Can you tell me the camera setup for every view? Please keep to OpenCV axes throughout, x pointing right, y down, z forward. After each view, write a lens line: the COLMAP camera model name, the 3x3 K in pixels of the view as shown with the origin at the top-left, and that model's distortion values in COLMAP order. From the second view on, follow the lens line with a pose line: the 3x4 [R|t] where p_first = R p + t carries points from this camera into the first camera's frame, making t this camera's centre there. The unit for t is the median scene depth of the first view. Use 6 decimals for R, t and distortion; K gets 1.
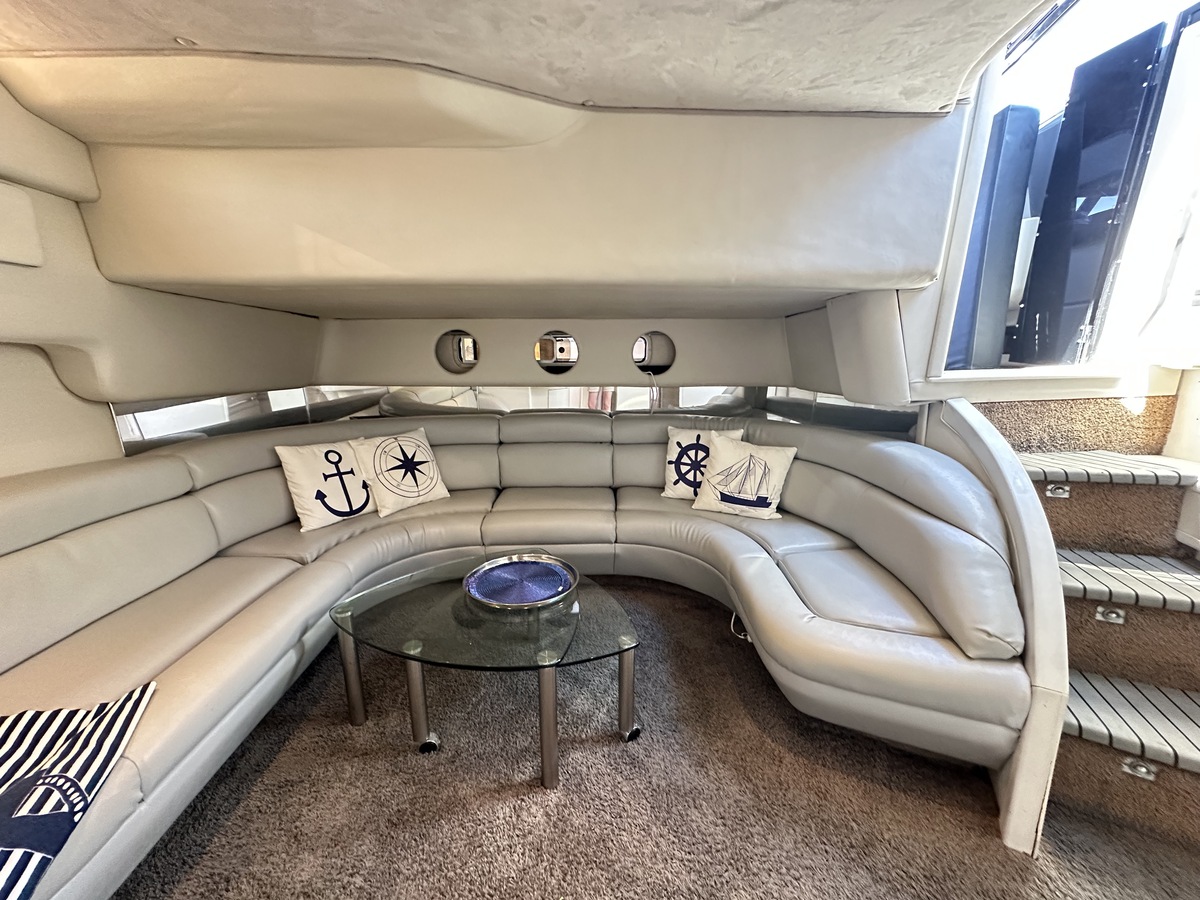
lens RADIAL K [[480.6, 0, 599.3], [0, 480.6, 450.2], [0, 0, 1]] dist [-0.003272, 0.000933]
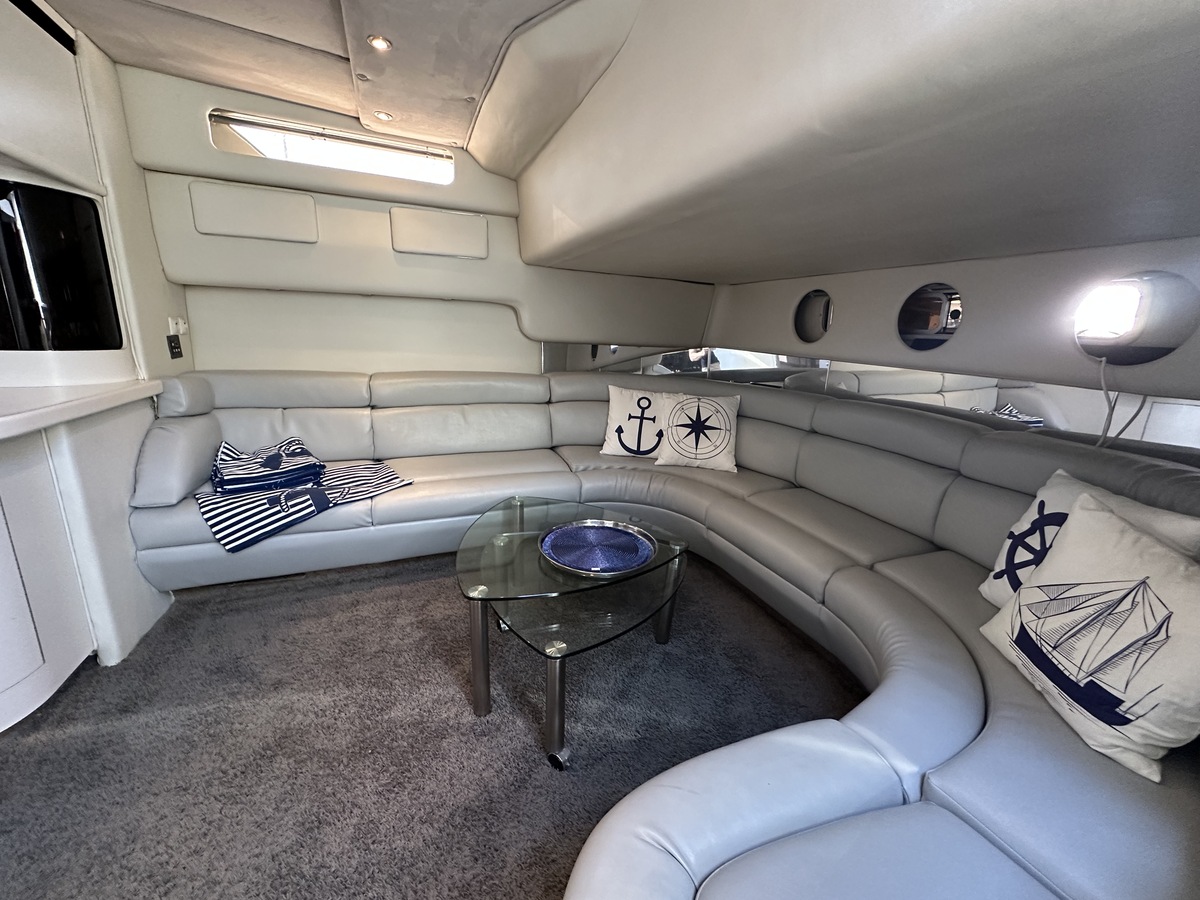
lens RADIAL K [[480.6, 0, 602.0], [0, 480.6, 450.6], [0, 0, 1]] dist [-0.003272, 0.000933]
pose [[0.344595, 0.249809, -0.904903, 0.532447], [-0.221480, 0.958366, 0.180227, -0.067111], [0.912250, 0.138313, 0.385576, 0.505636]]
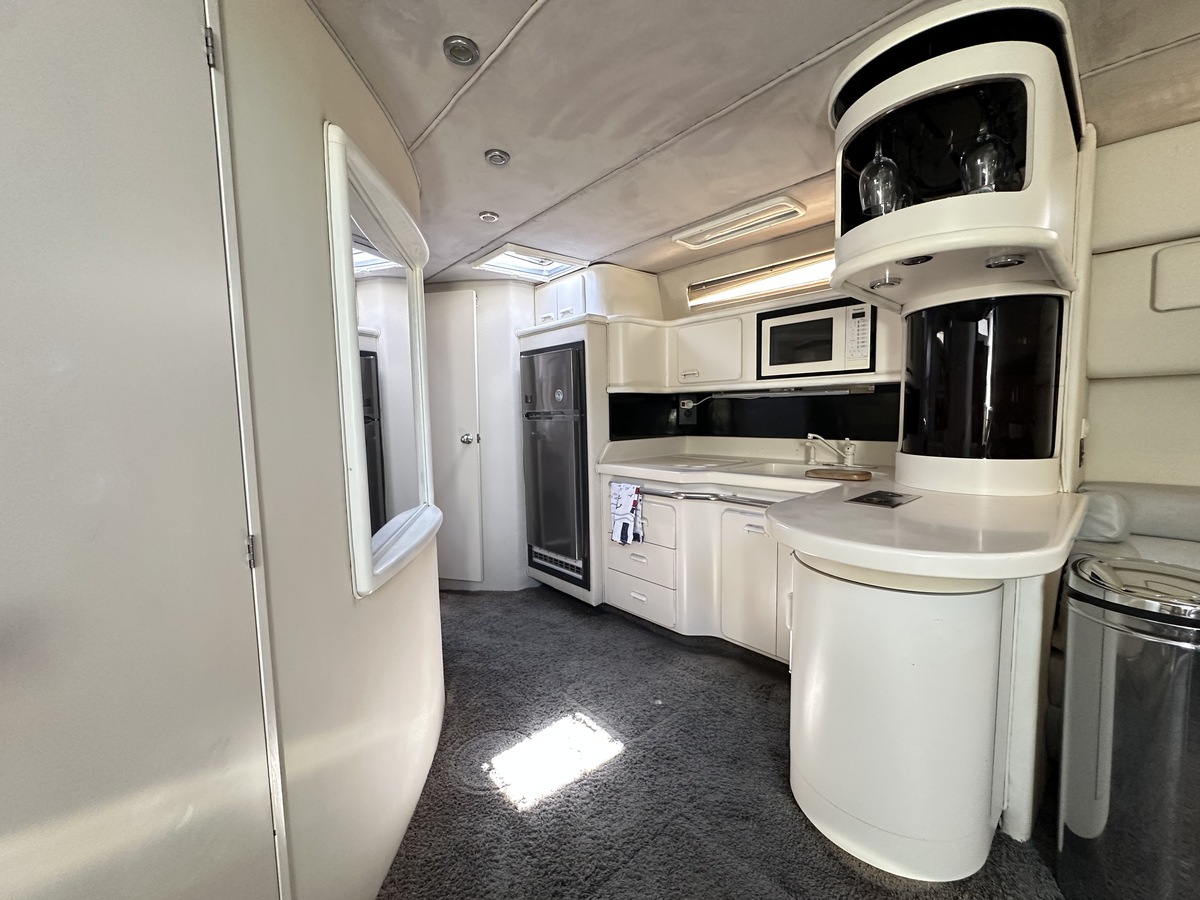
lens RADIAL K [[480.6, 0, 599.8], [0, 480.6, 448.5], [0, 0, 1]] dist [-0.003272, 0.000933]
pose [[-0.772777, 0.071233, -0.630668, 0.432022], [-0.095404, 0.969354, 0.226388, -0.012203], [0.627466, 0.235116, -0.742298, 0.135731]]
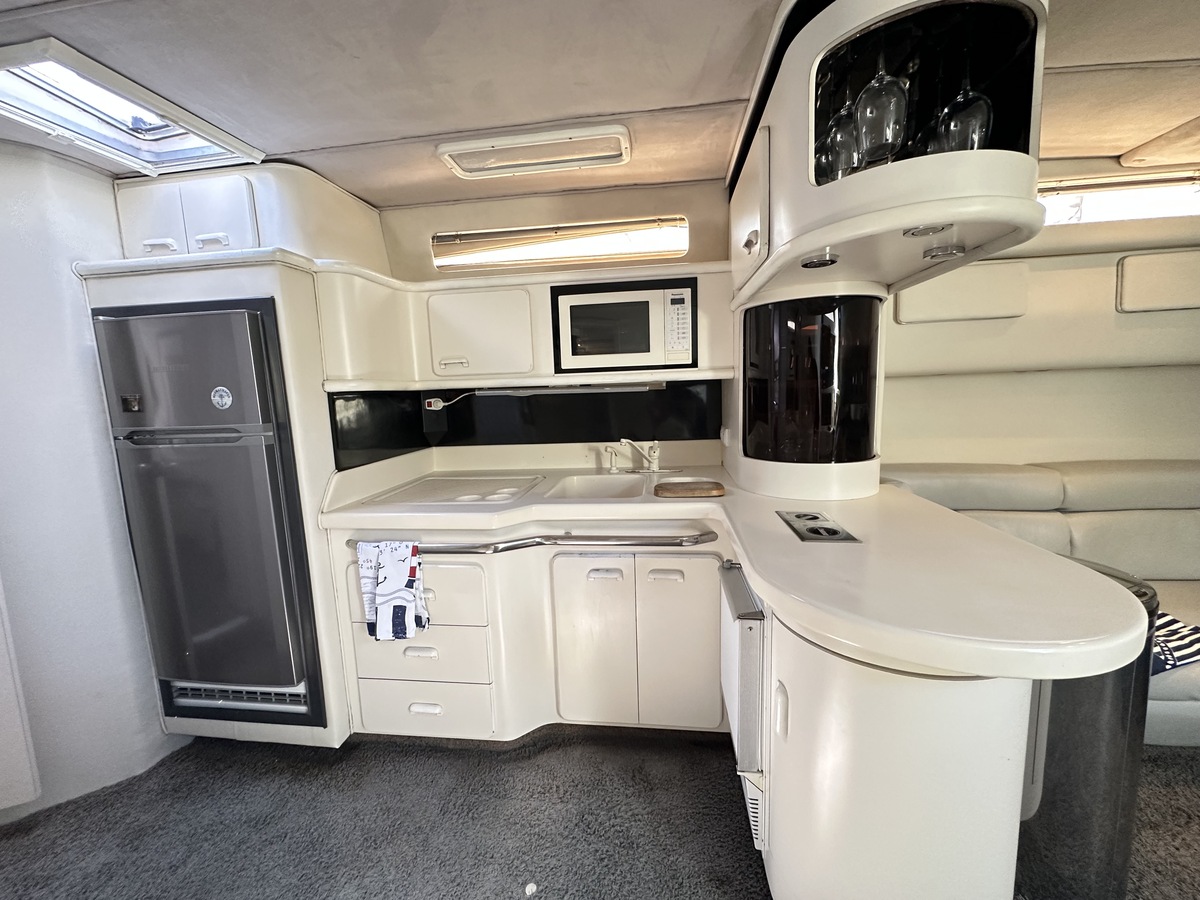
lens RADIAL K [[480.6, 0, 599.7], [0, 480.6, 449.8], [0, 0, 1]] dist [-0.003272, 0.000933]
pose [[-0.168271, 0.141181, -0.975578, 0.274829], [-0.148971, 0.974681, 0.166746, 0.031090], [0.974419, 0.173391, -0.142979, -0.297563]]
